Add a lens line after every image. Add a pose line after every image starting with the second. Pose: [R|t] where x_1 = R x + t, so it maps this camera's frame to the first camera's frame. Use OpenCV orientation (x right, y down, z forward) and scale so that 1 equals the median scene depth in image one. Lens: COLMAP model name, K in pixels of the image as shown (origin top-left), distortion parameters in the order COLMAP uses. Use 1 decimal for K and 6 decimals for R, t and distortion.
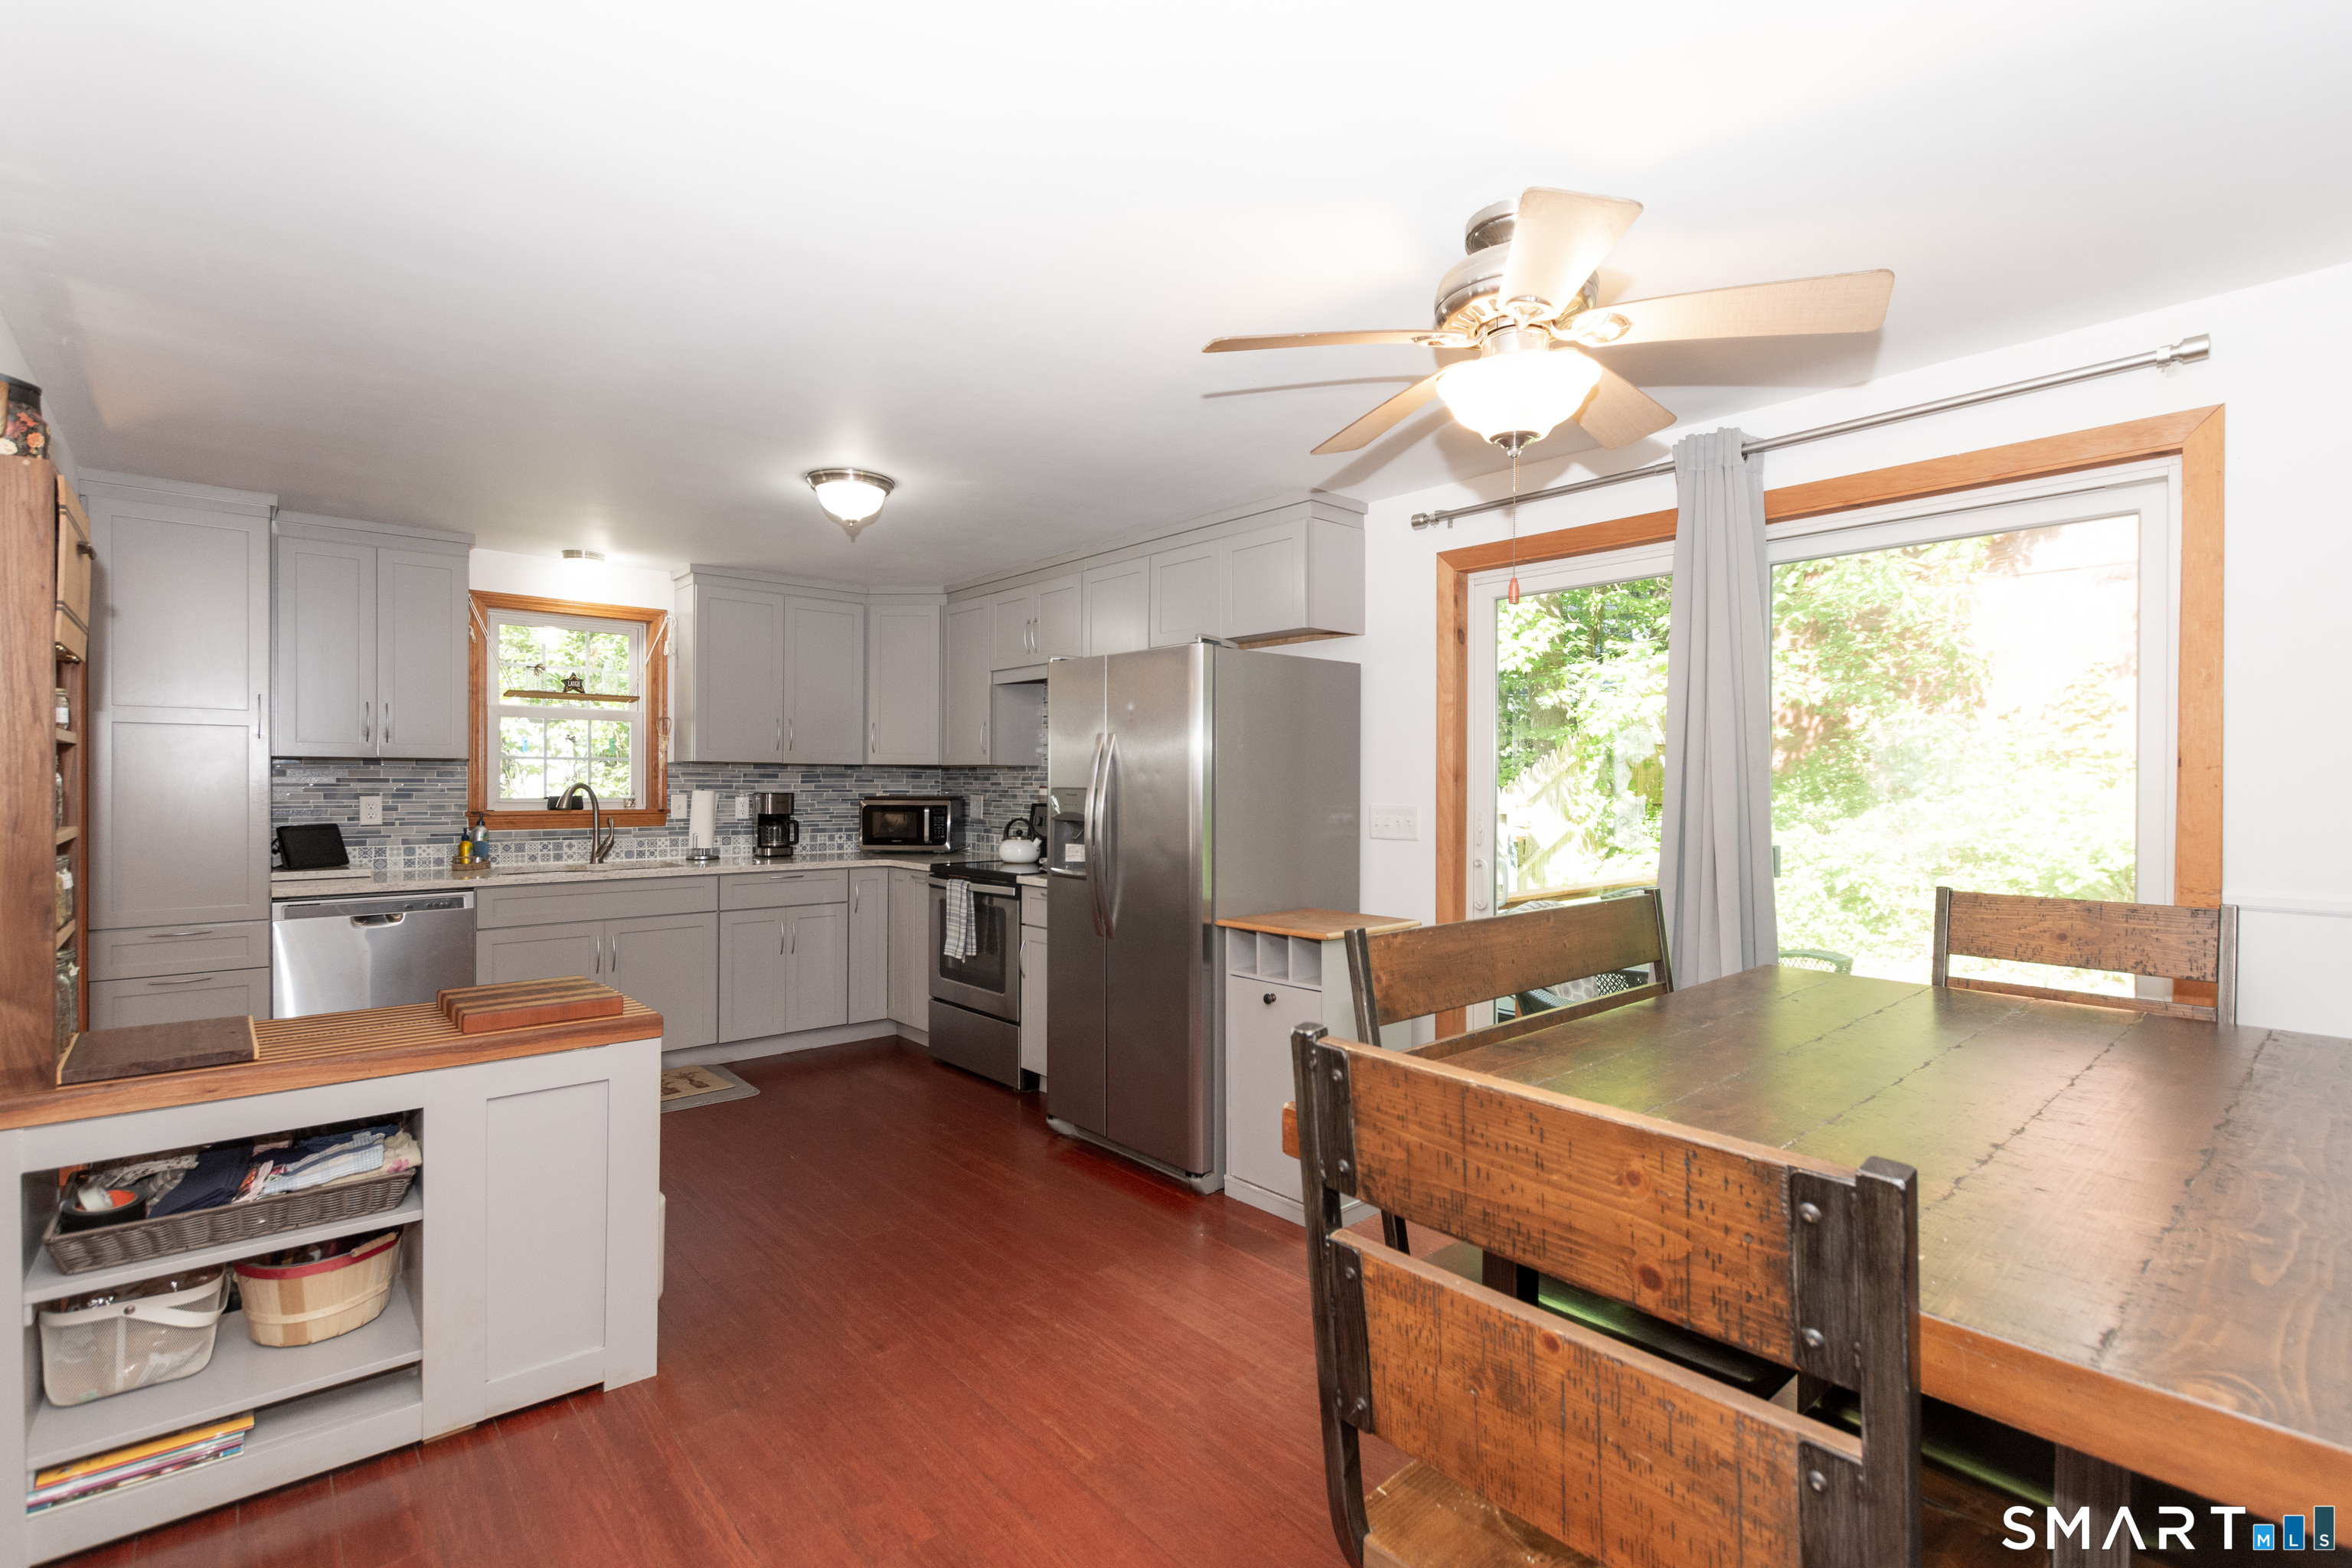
lens RADIAL K [[1048.3, 0, 1188.5], [0, 1048.3, 771.2], [0, 0, 1]] dist [0.008181, 0.000070]
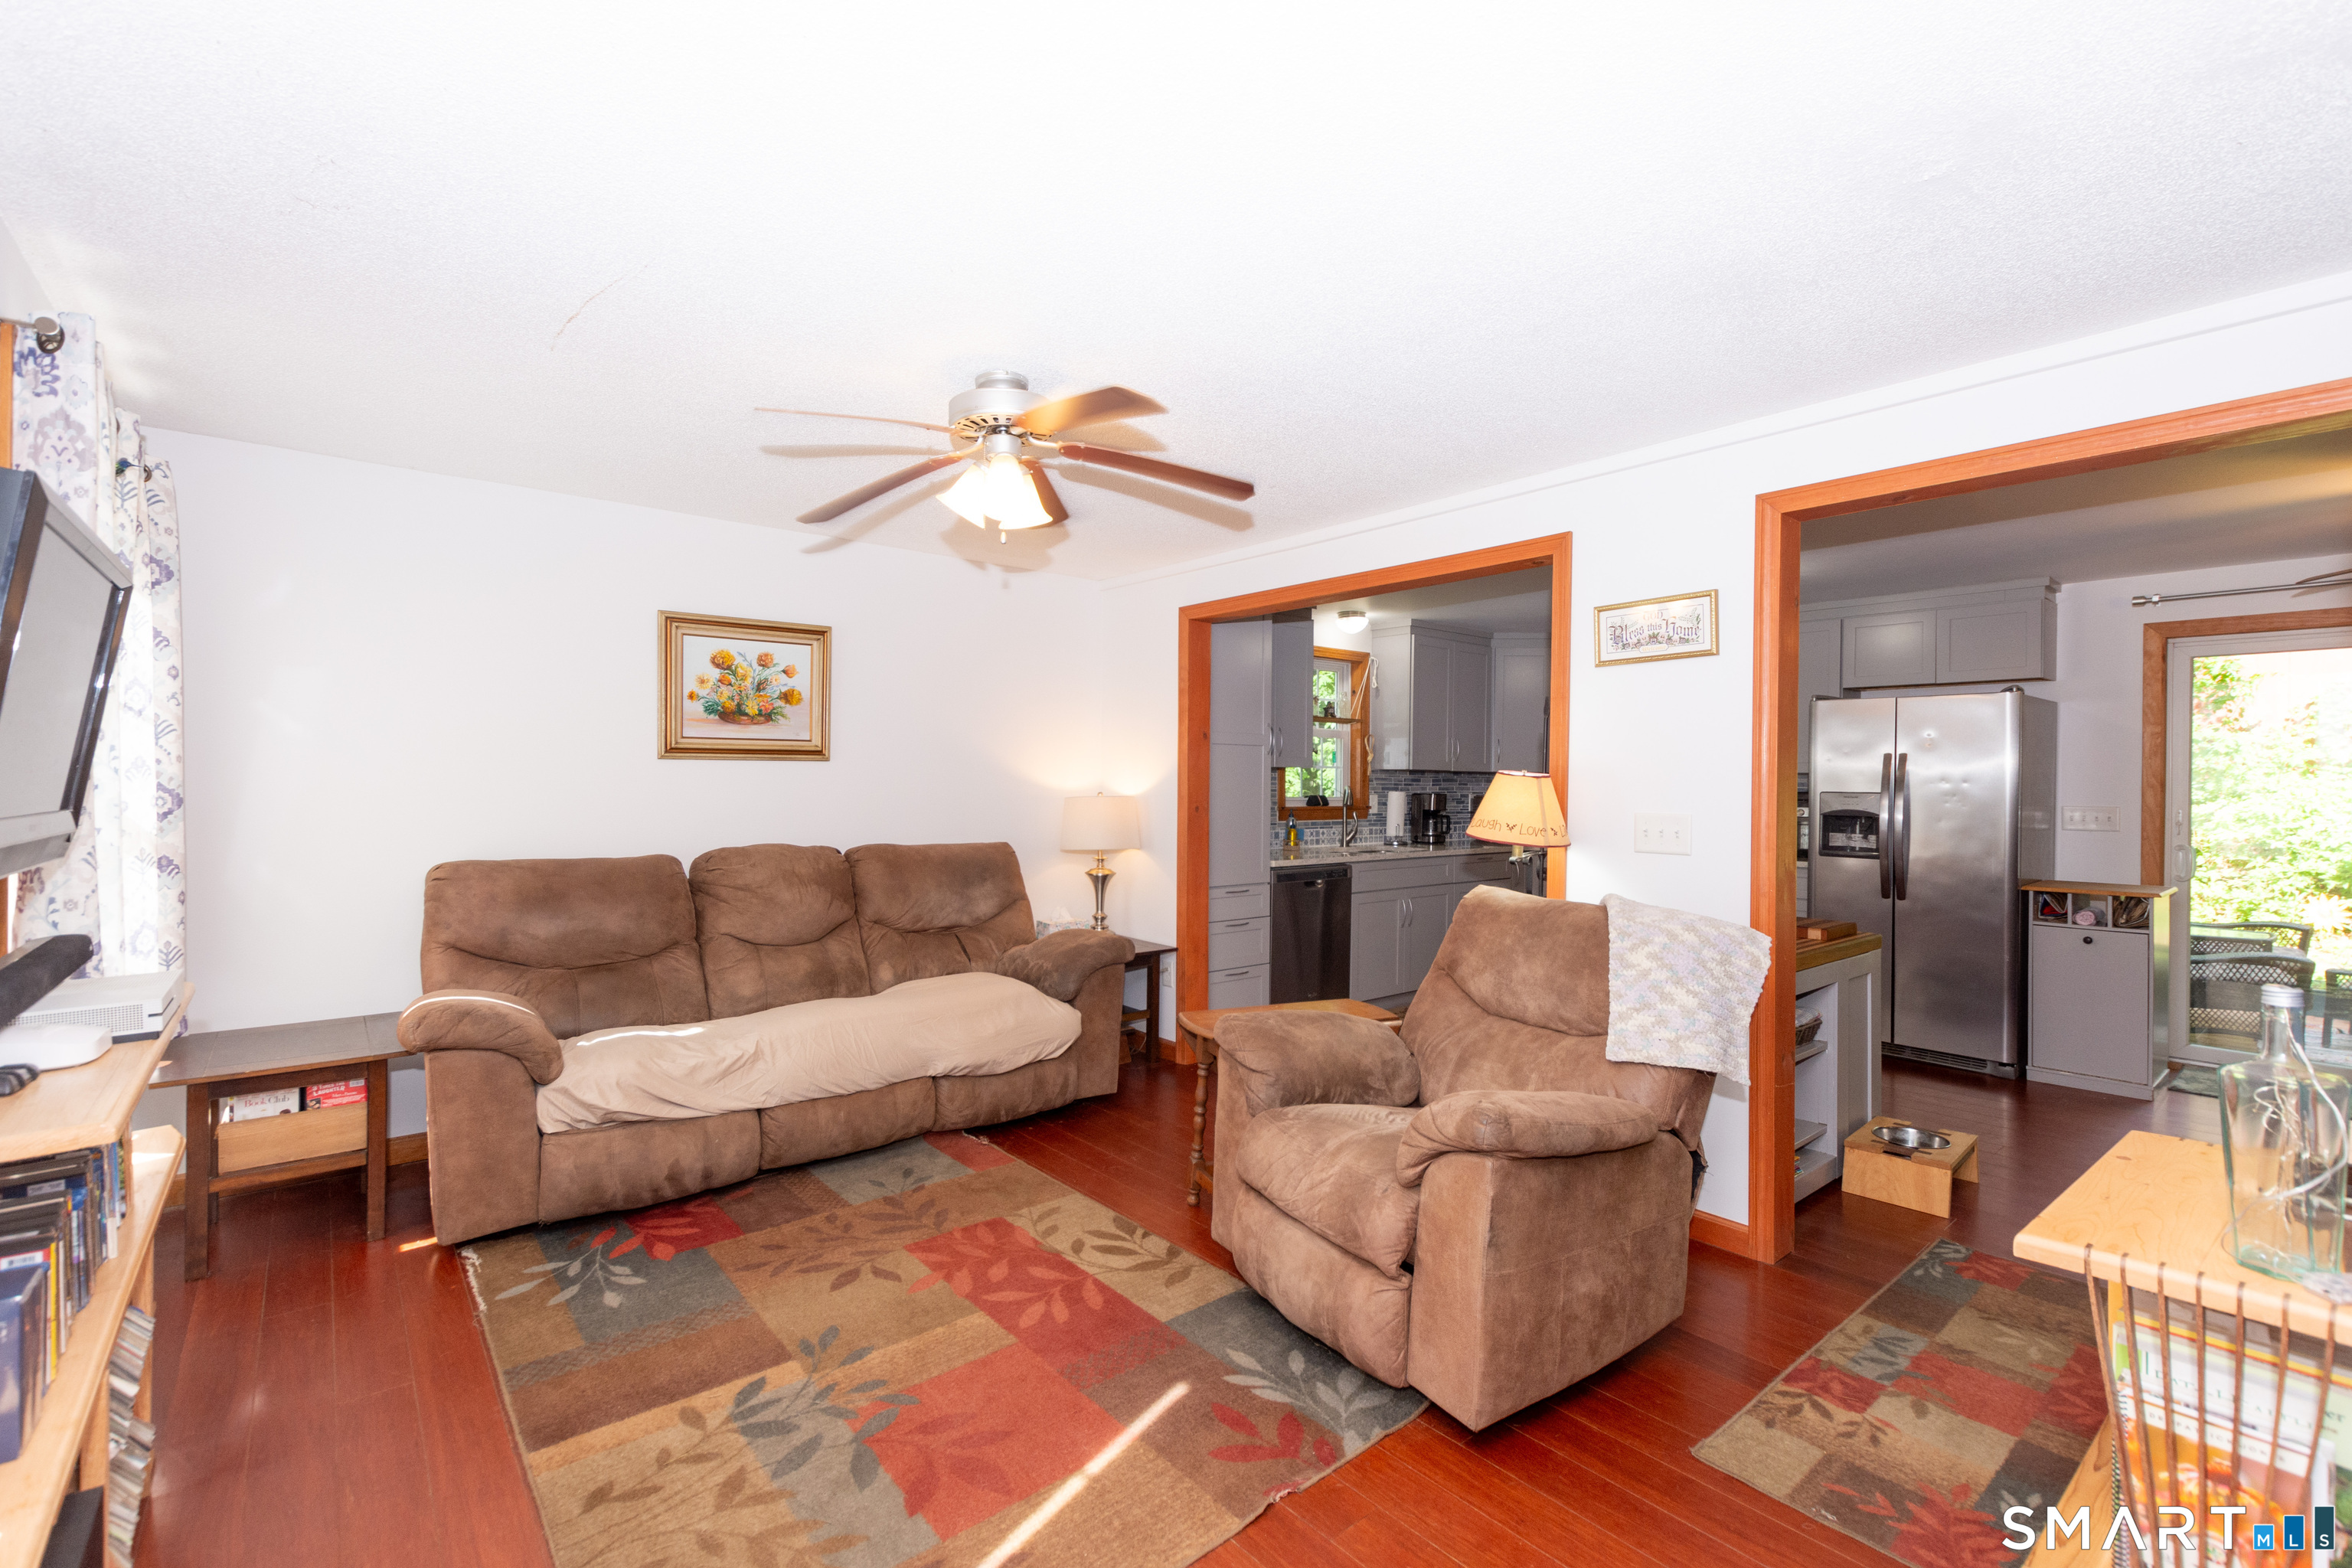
lens RADIAL K [[1048.3, 0, 1162.5], [0, 1048.3, 782.1], [0, 0, 1]] dist [0.008181, 0.000070]
pose [[0.999859, 0.004120, -0.016269, -0.802371], [-0.003912, 0.999911, 0.012791, -0.009136], [0.016321, -0.012725, 0.999786, -0.323381]]
